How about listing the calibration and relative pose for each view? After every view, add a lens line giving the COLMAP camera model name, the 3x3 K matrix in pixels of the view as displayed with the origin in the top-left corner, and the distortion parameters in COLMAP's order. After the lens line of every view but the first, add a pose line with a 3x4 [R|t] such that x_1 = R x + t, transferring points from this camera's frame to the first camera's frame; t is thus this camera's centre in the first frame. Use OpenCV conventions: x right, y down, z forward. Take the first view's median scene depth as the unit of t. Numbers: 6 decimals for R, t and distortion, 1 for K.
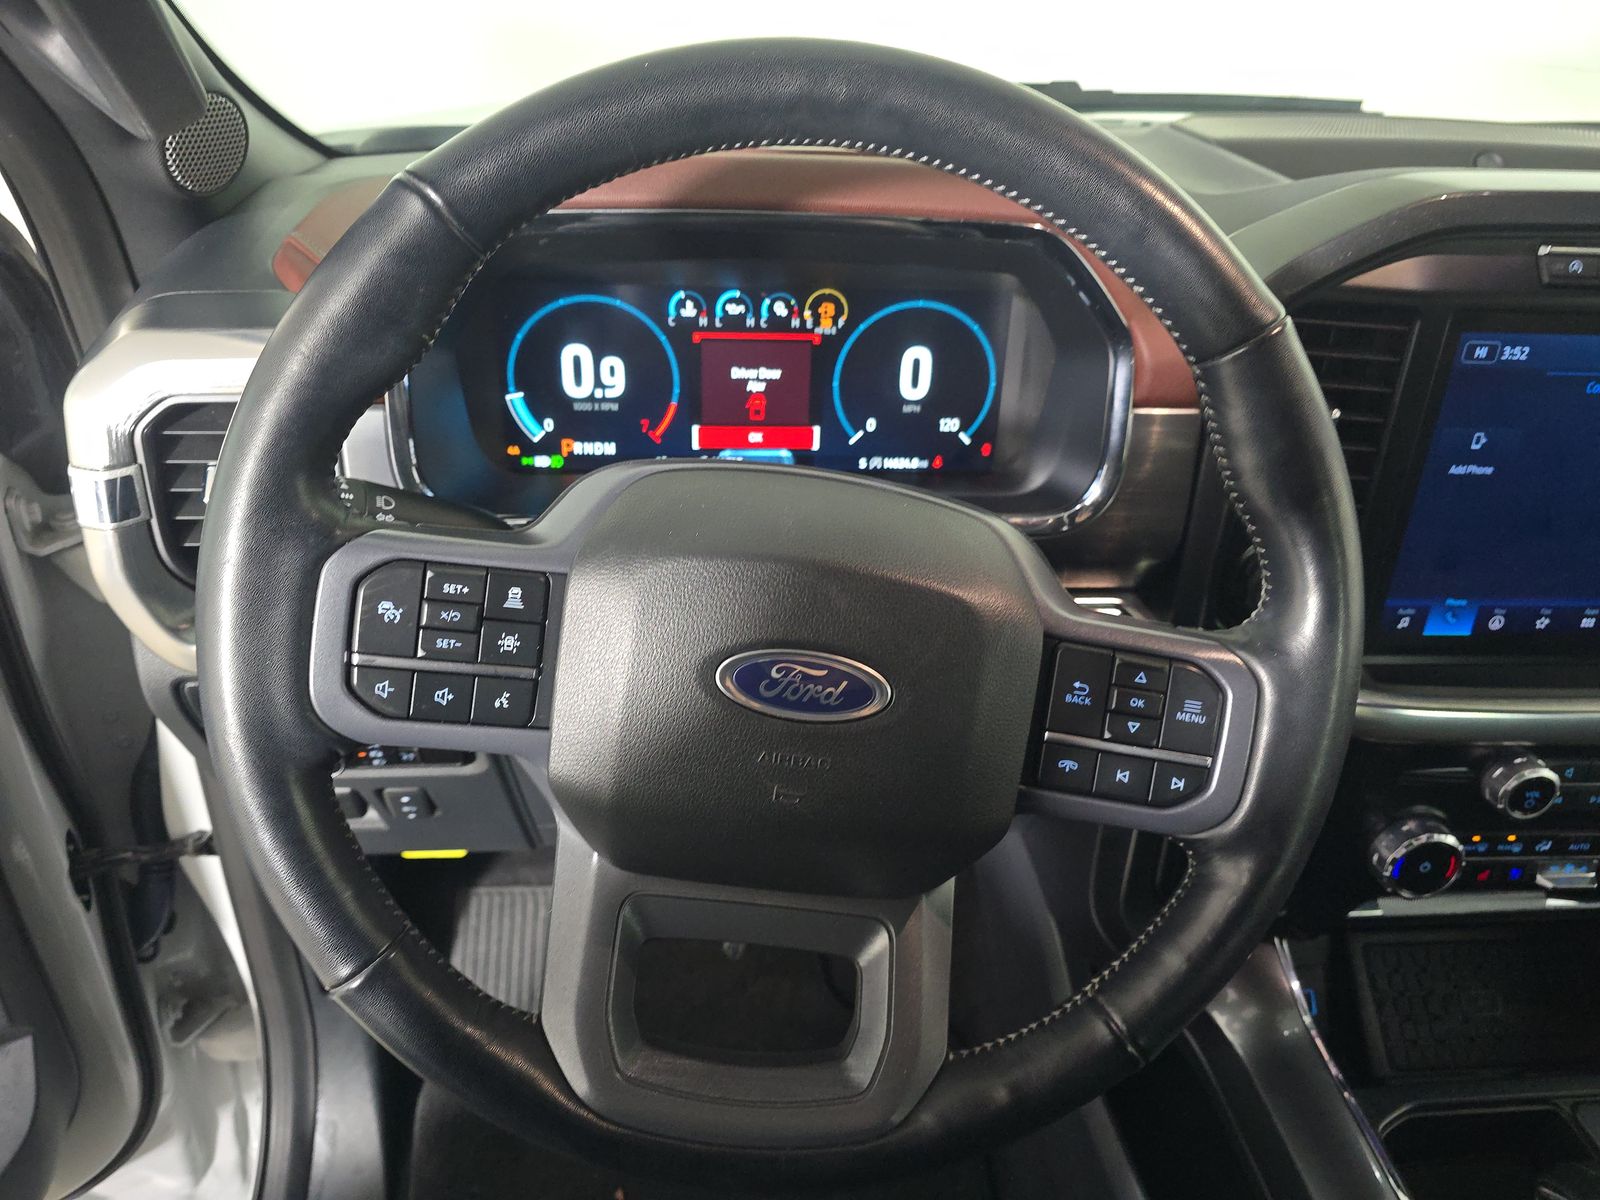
lens RADIAL K [[1143.7, 0, 800.0], [0, 1143.7, 600.0], [0, 0, 1]] dist [0.058575, -0.043244]
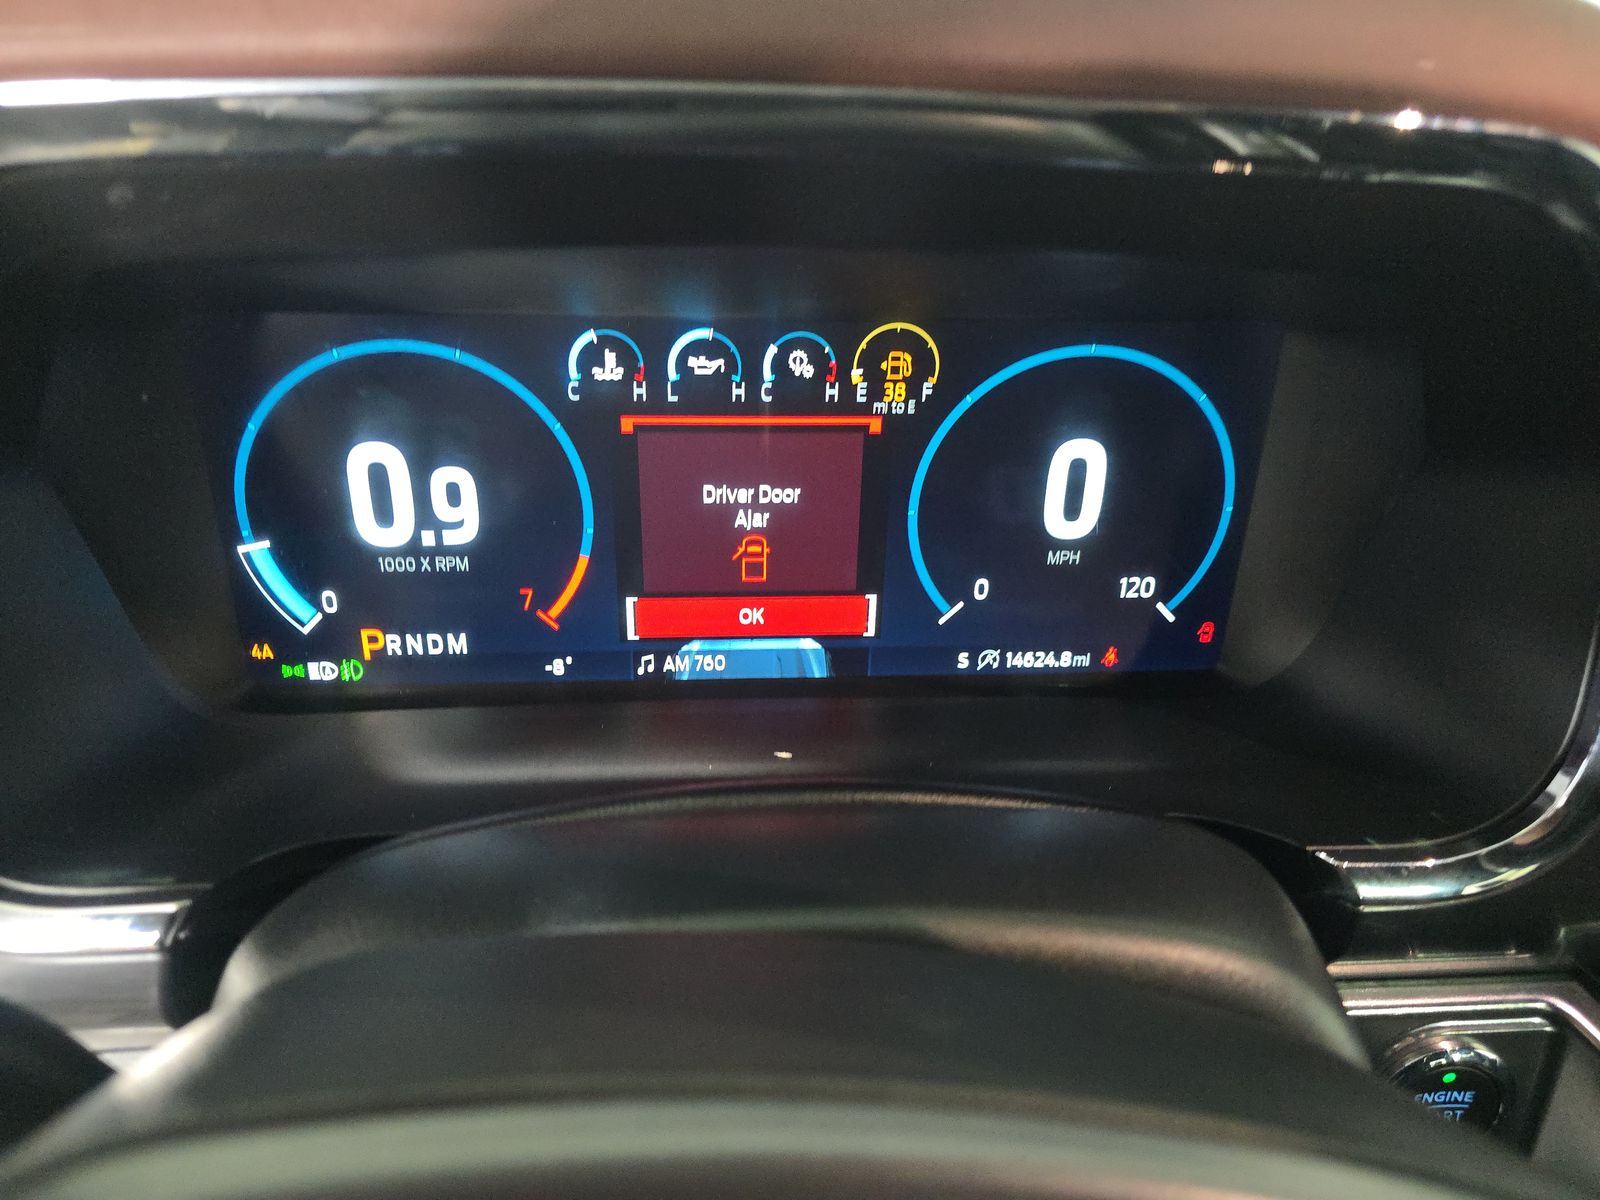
lens RADIAL K [[1143.7, 0, 800.0], [0, 1143.7, 600.0], [0, 0, 1]] dist [0.058575, -0.043244]
pose [[0.999945, -0.009582, -0.004241, -0.016739], [0.009422, 0.999297, -0.036282, -0.142481], [0.004585, 0.036240, 0.999333, 0.543036]]
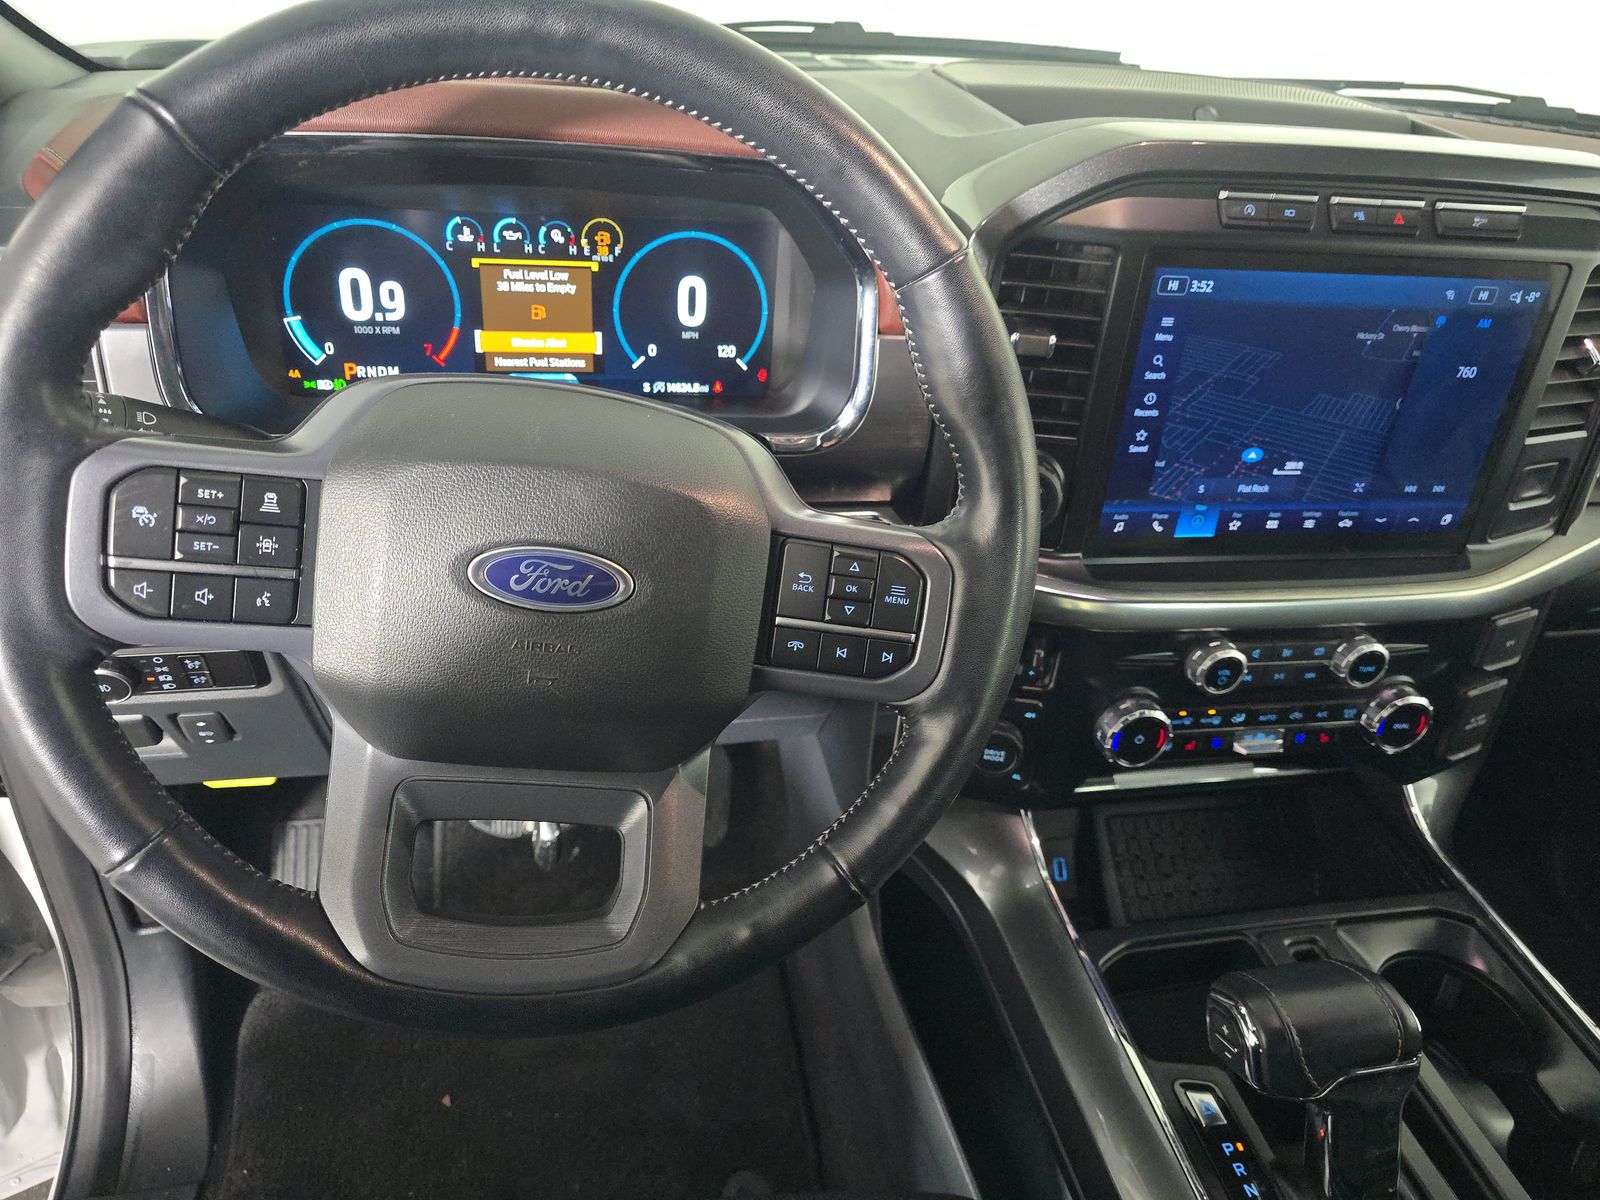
lens RADIAL K [[1143.7, 0, 800.0], [0, 1143.7, 600.0], [0, 0, 1]] dist [0.058575, -0.043244]
pose [[0.991678, -0.024958, 0.126302, 0.062886], [0.018589, 0.998507, 0.051362, 0.026671], [-0.127396, -0.048586, 0.990661, -0.080292]]
